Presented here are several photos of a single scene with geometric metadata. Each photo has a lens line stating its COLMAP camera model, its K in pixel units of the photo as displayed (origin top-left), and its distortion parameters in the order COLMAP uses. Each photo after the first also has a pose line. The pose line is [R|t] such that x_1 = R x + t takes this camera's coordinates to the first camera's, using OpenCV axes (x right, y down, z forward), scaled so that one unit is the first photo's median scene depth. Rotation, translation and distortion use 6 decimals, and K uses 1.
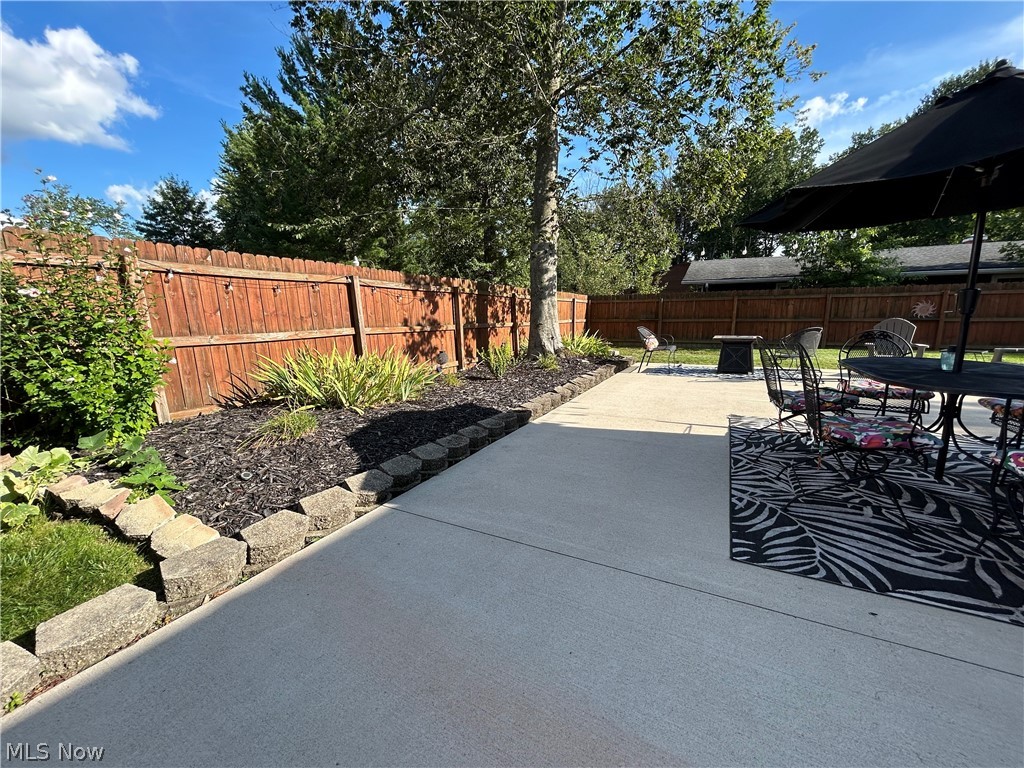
lens RADIAL K [[412.8, 0, 509.6], [0, 412.8, 387.8], [0, 0, 1]] dist [-0.000719, -0.000157]
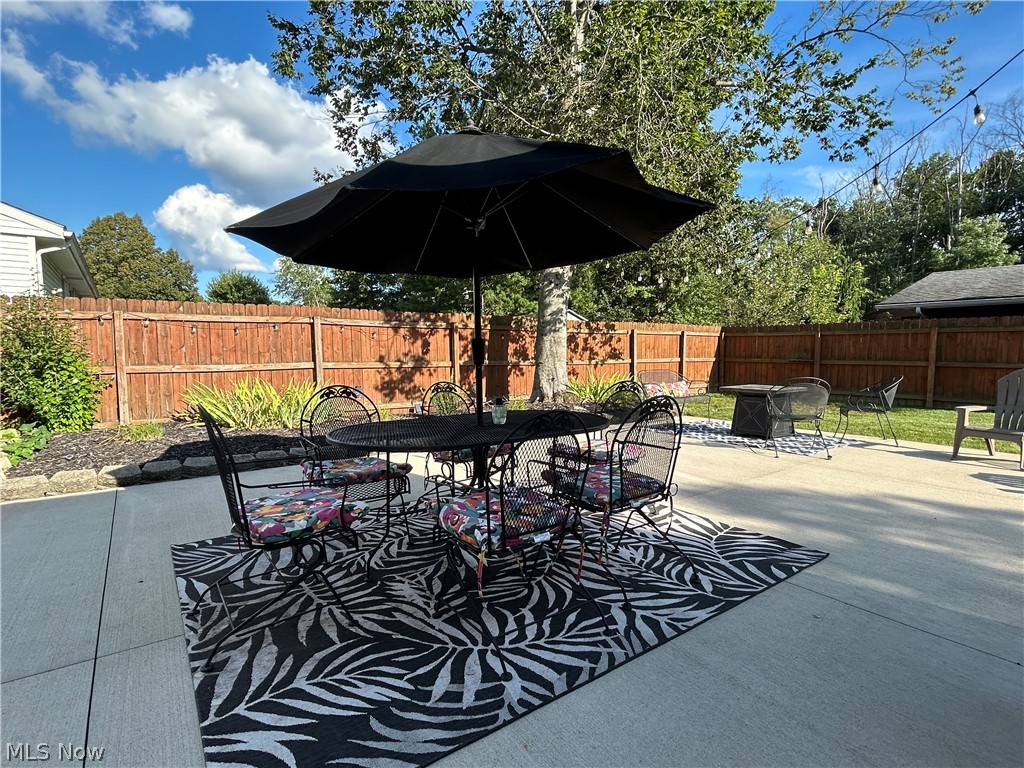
lens RADIAL K [[526.6, 0, 509.2], [0, 526.6, 383.7], [0, 0, 1]] dist [0.001920, -0.001178]
pose [[0.893078, 0.040950, -0.448034, 0.643747], [-0.089043, 0.992238, -0.086802, -0.011232], [0.441002, 0.117415, 0.889793, -0.015943]]
